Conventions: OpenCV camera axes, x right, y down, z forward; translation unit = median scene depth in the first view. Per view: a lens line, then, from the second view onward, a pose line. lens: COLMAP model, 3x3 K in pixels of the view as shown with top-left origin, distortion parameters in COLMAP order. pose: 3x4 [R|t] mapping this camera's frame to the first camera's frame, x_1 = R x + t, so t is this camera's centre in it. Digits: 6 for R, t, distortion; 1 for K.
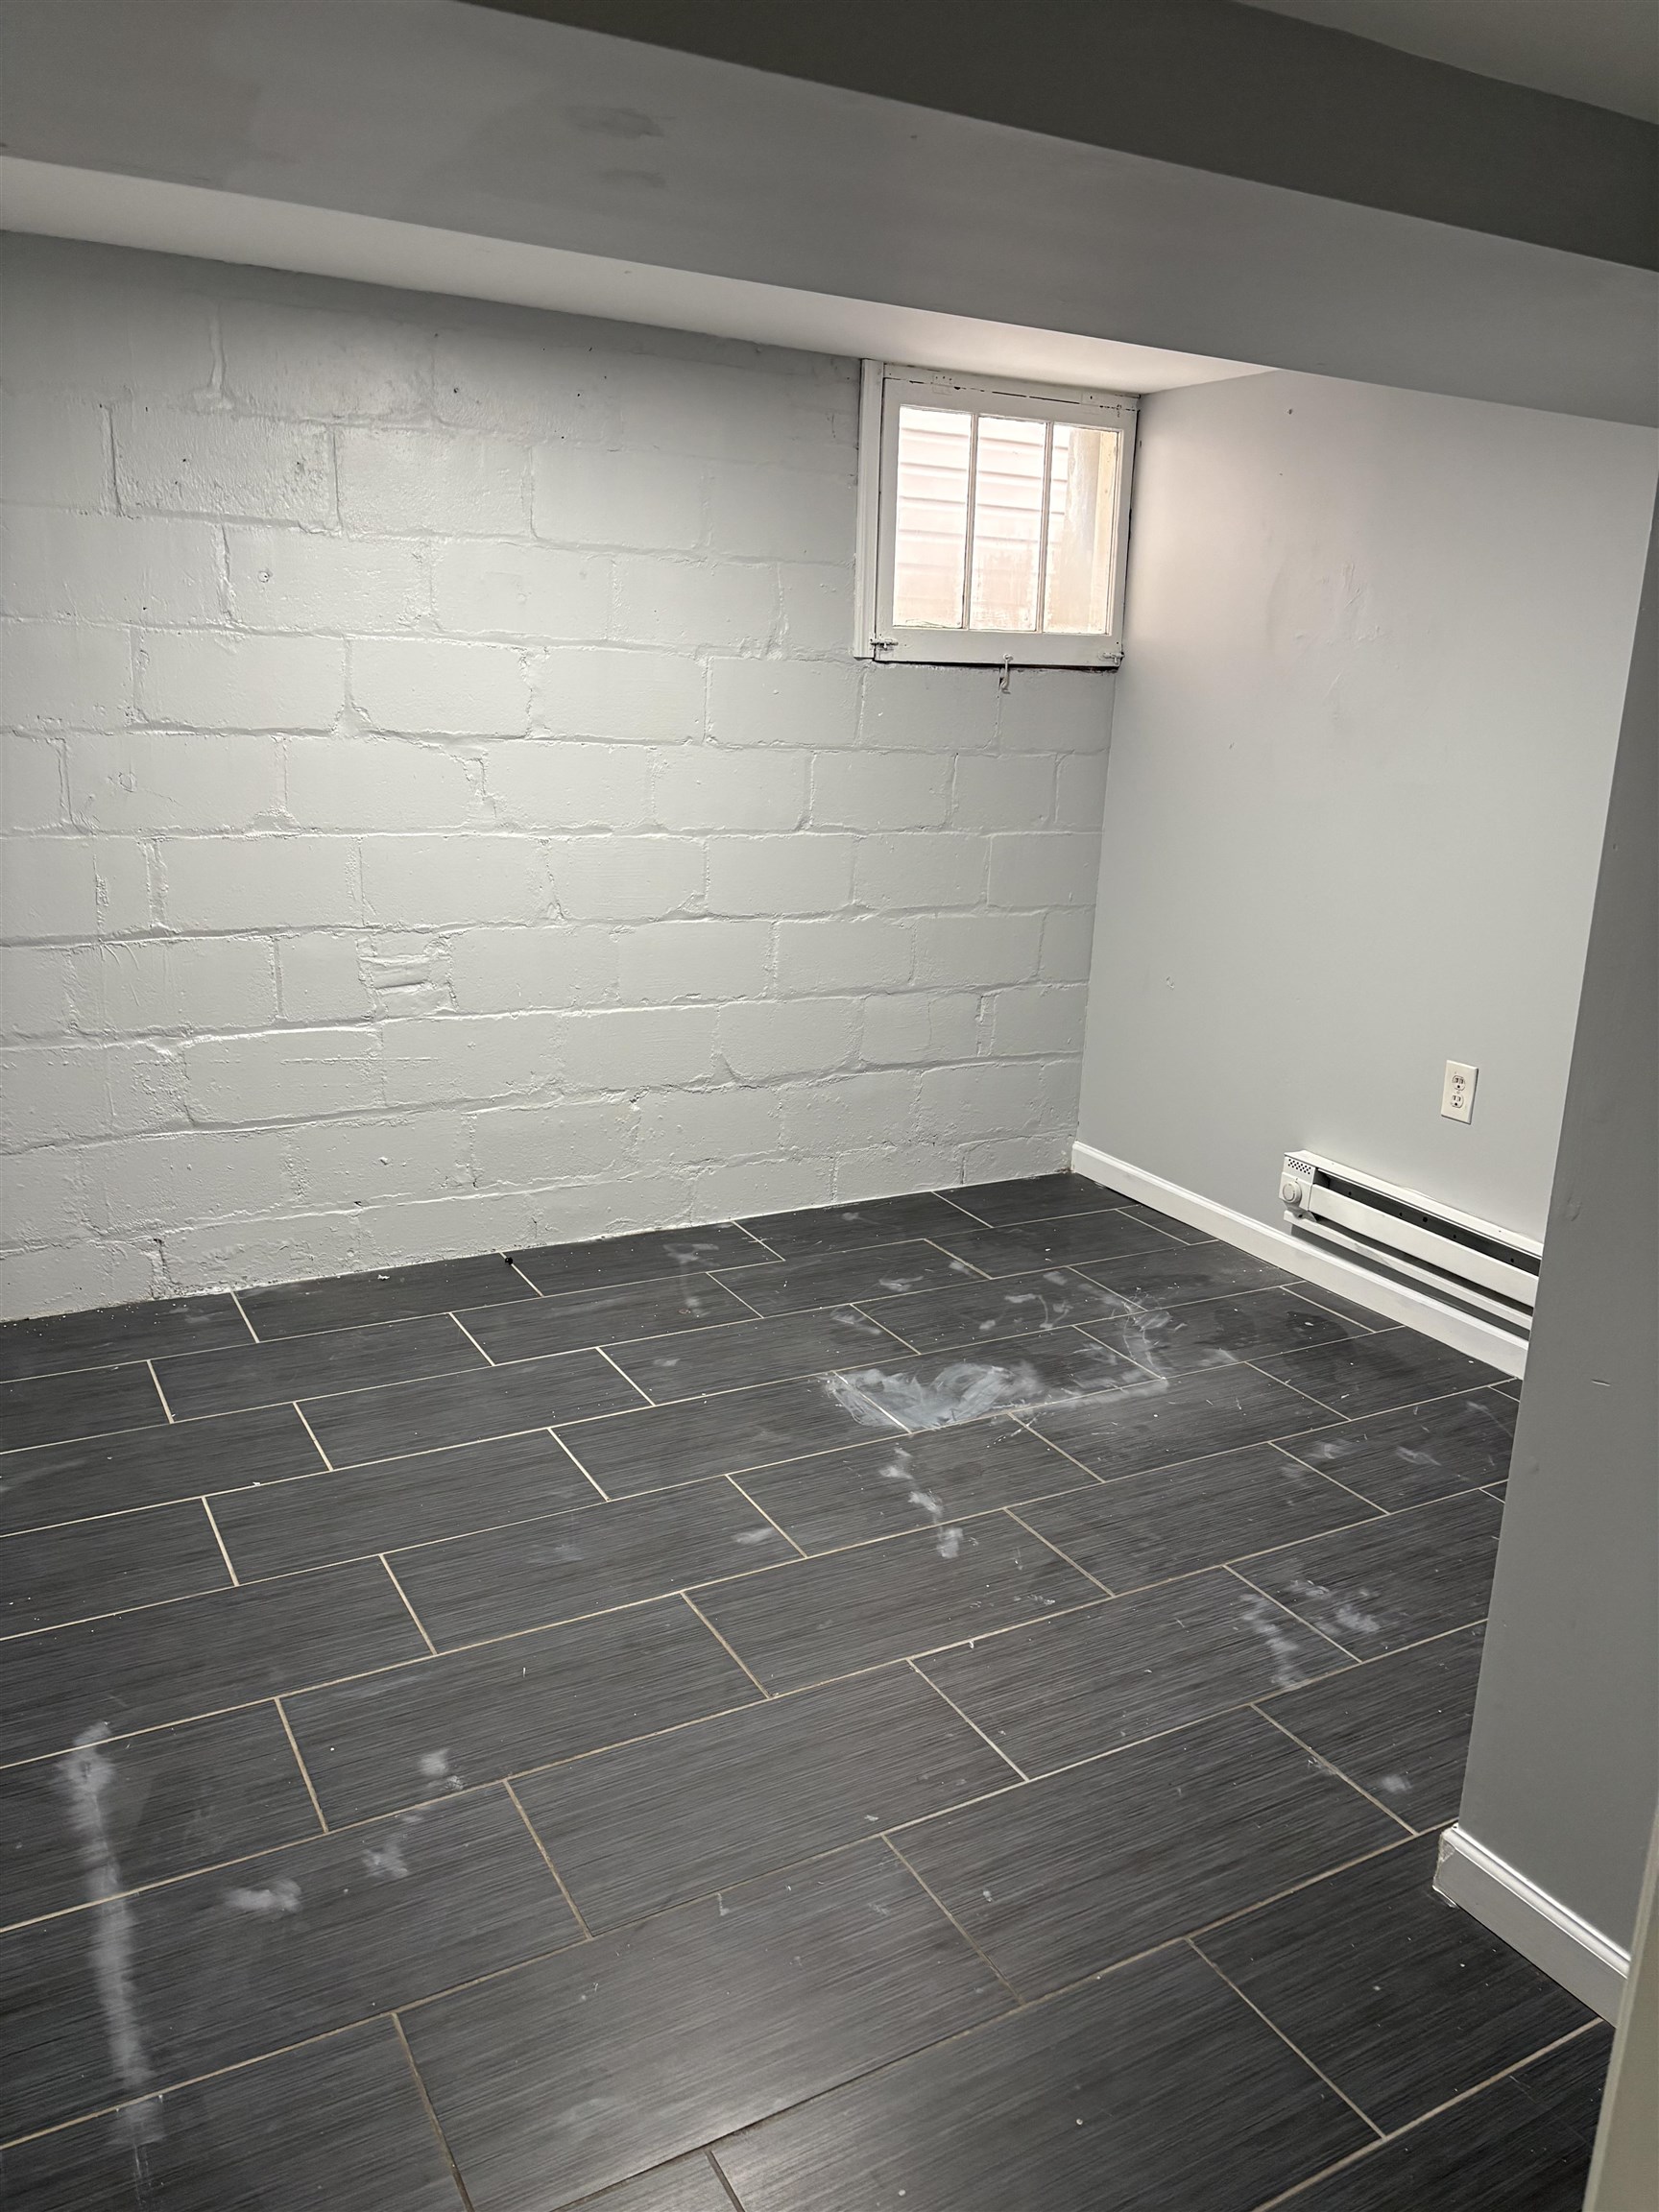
lens RADIAL K [[1670.9, 0, 832.9], [0, 1670.9, 1105.9], [0, 0, 1]] dist [0.053731, -0.053619]
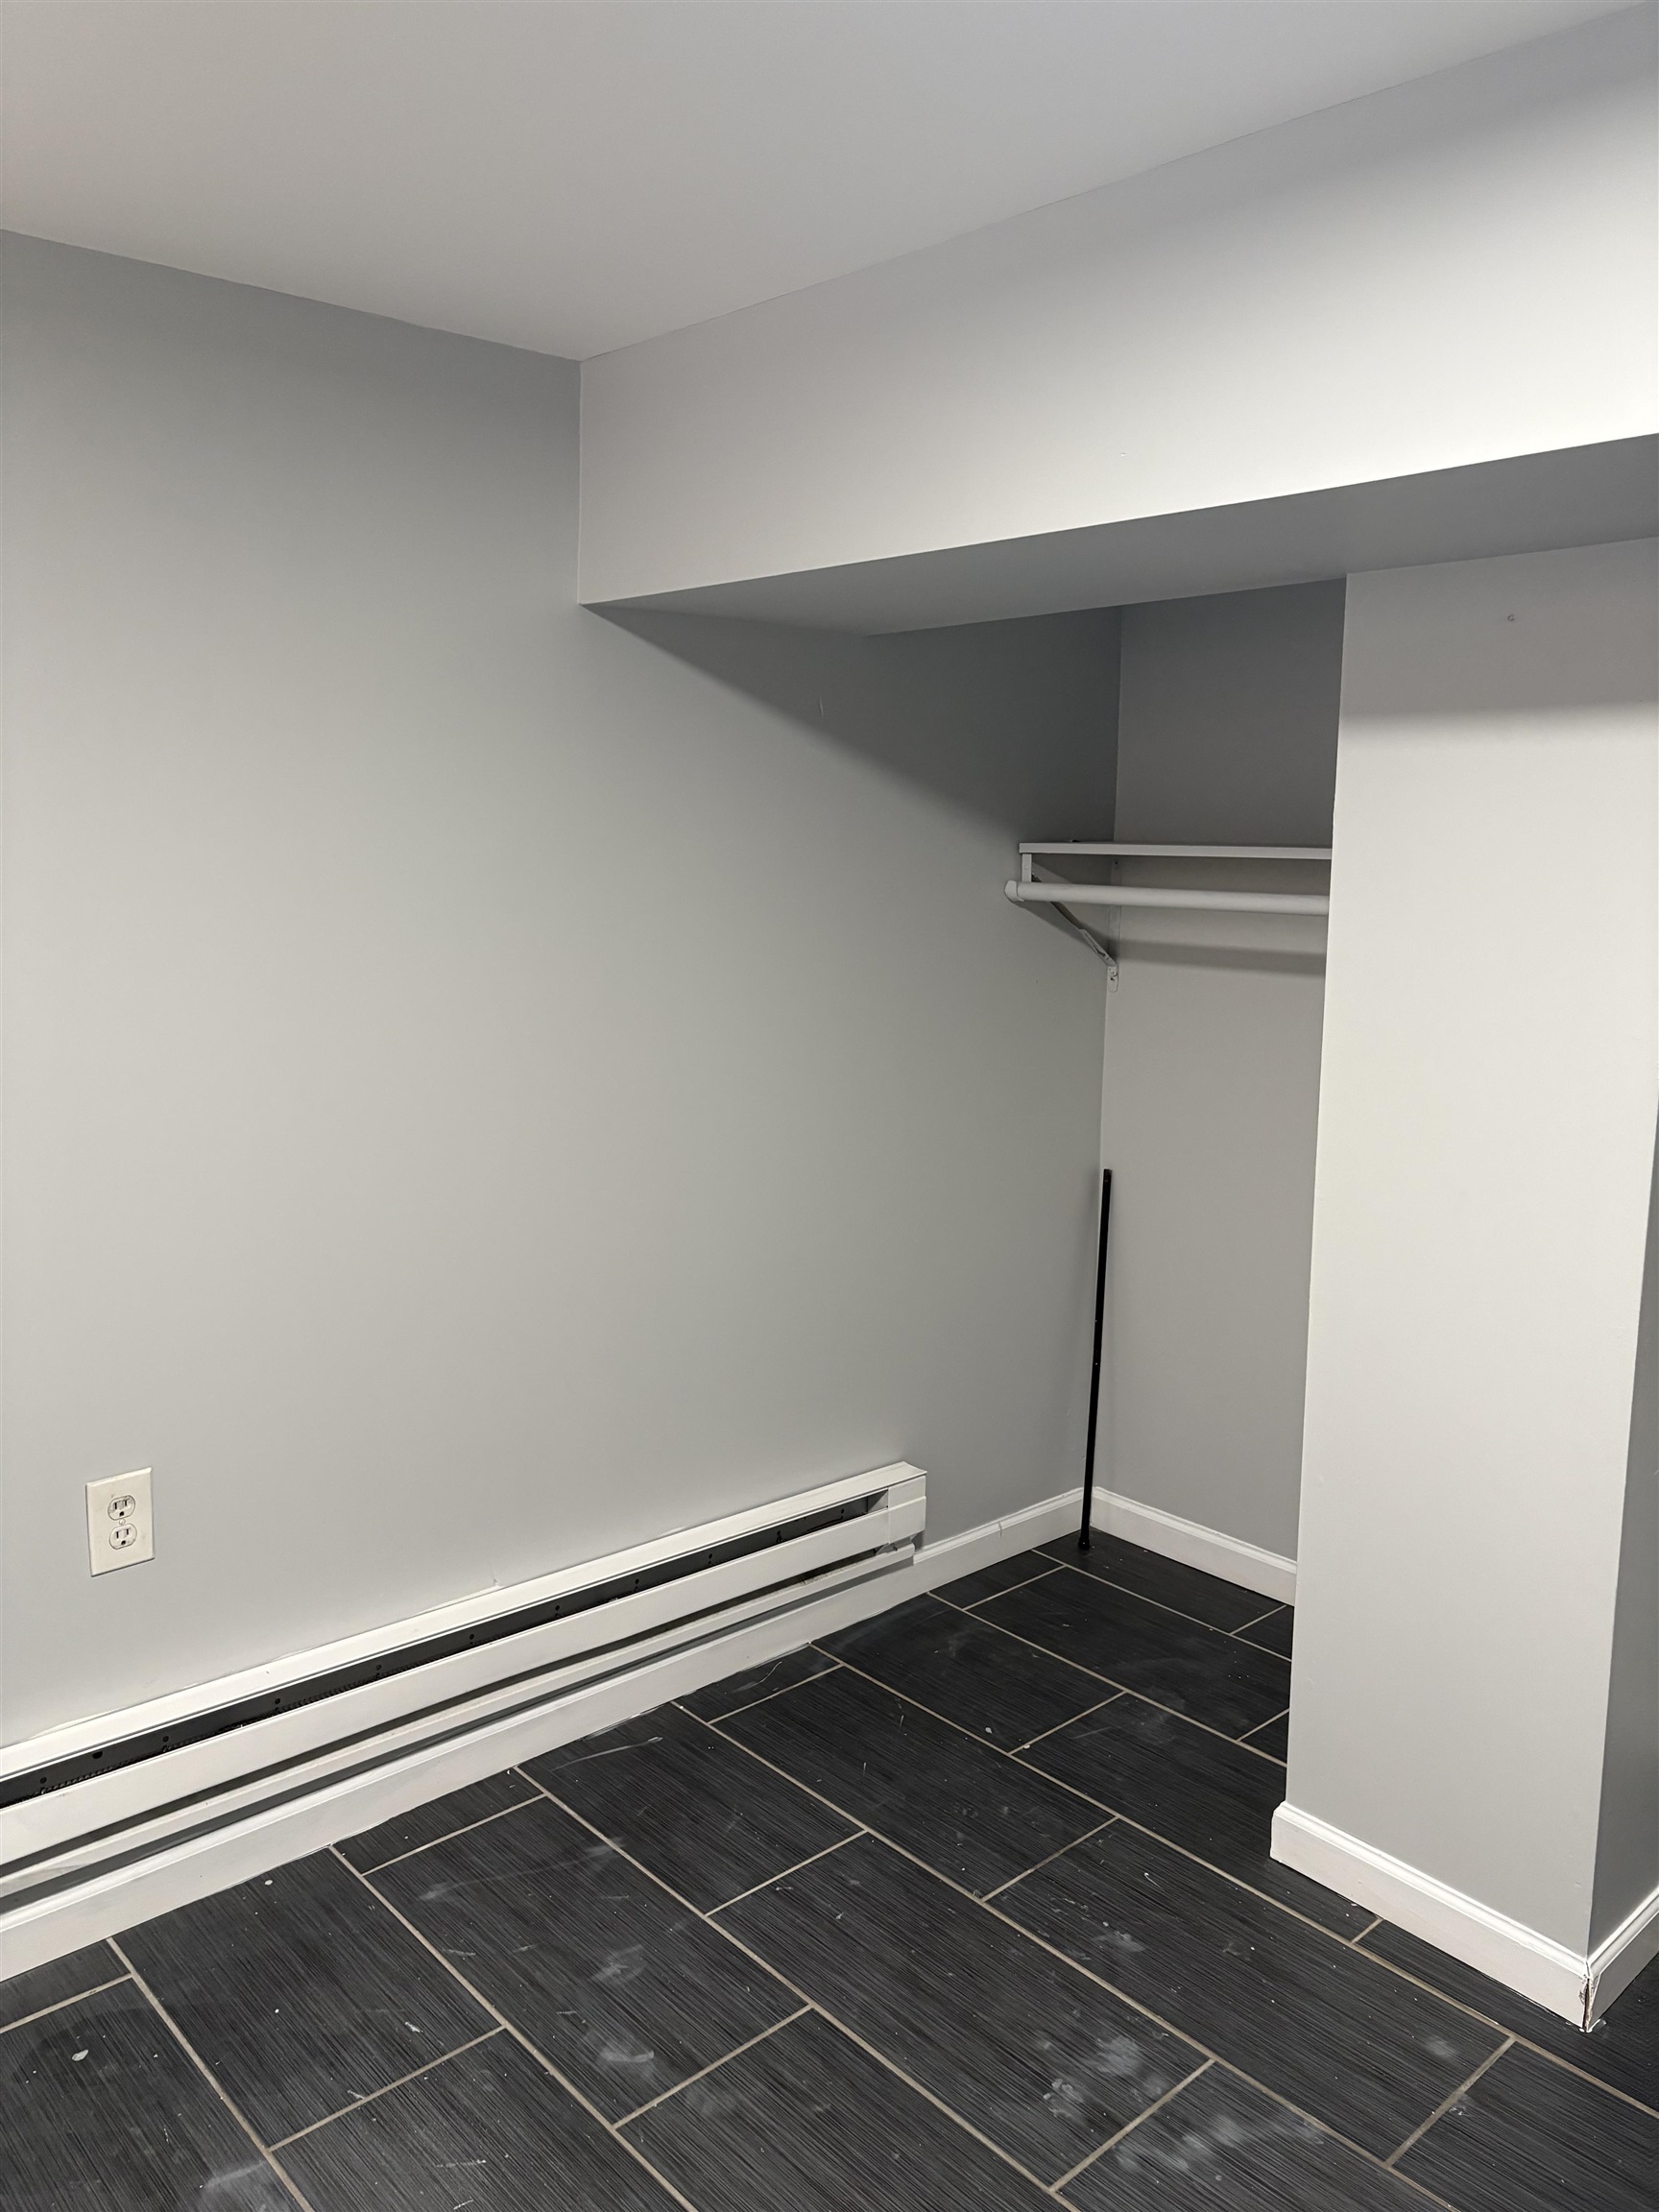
lens RADIAL K [[1670.9, 0, 829.5], [0, 1670.9, 1103.2], [0, 0, 1]] dist [0.053731, -0.053619]
pose [[-0.231925, -0.191552, 0.953687, -0.237718], [0.228293, 0.942317, 0.244787, -0.246771], [-0.945565, 0.274493, -0.174817, 0.858211]]
